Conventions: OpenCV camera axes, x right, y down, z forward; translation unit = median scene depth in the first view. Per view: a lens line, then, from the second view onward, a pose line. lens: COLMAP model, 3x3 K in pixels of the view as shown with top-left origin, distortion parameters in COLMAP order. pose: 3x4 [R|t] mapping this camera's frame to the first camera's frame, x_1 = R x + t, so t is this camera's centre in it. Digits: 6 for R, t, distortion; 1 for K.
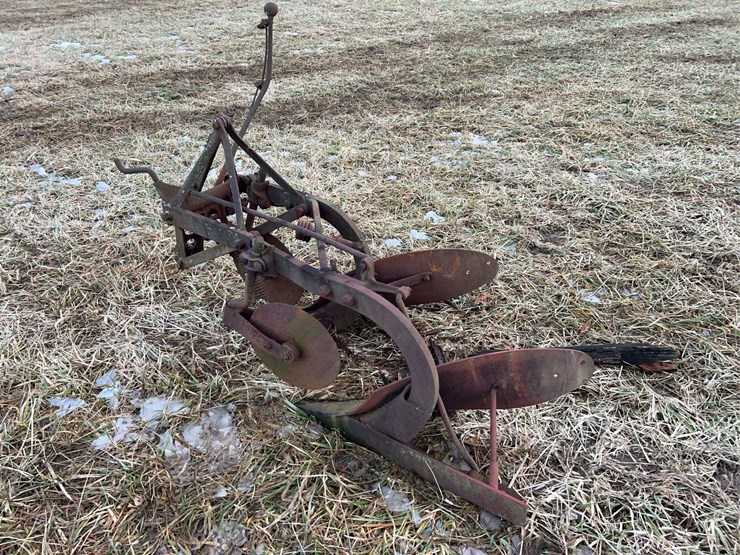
lens RADIAL K [[562.0, 0, 369.5], [0, 562.0, 272.6], [0, 0, 1]] dist [0.033296, -0.054092]
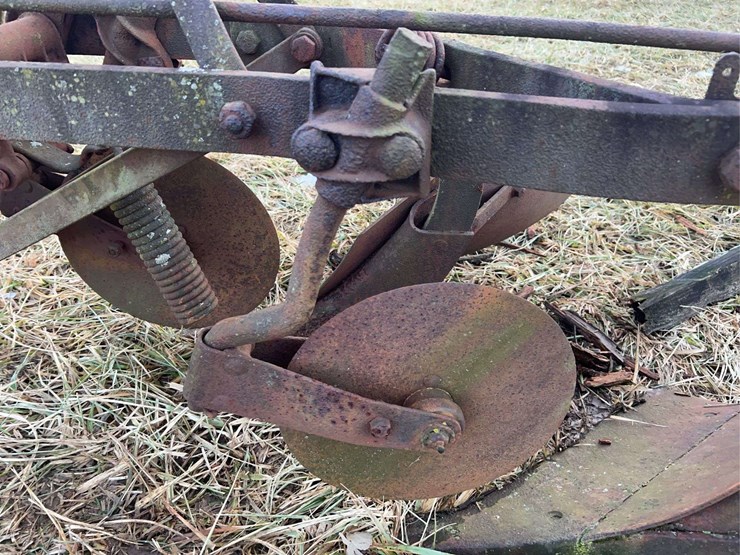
lens RADIAL K [[562.0, 0, 352.3], [0, 562.0, 273.4], [0, 0, 1]] dist [0.033296, -0.054092]
pose [[0.868786, -0.233431, 0.436716, -0.295499], [0.226374, 0.971594, 0.068993, 0.015935], [-0.440416, 0.038921, 0.896950, 0.660369]]
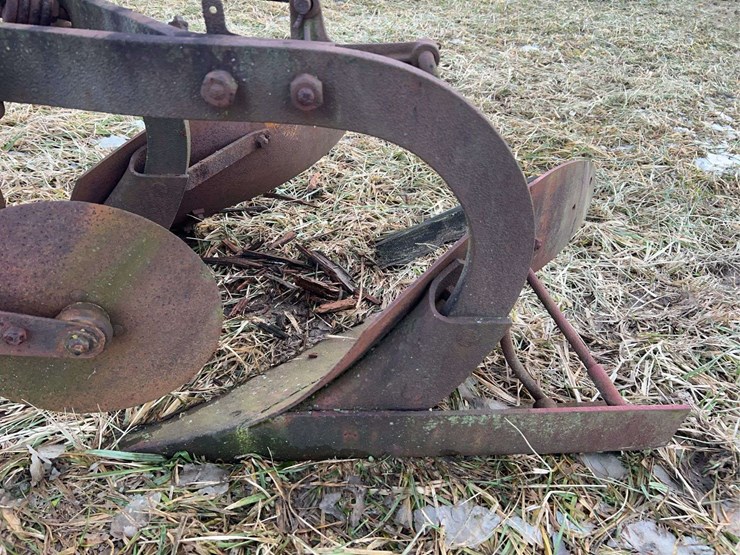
lens RADIAL K [[562.0, 0, 371.8], [0, 562.0, 277.4], [0, 0, 1]] dist [0.033296, -0.054092]
pose [[0.772278, -0.289816, 0.565326, -0.185091], [0.249771, 0.956731, 0.149265, 0.090358], [-0.584124, 0.025928, 0.811250, 0.526636]]
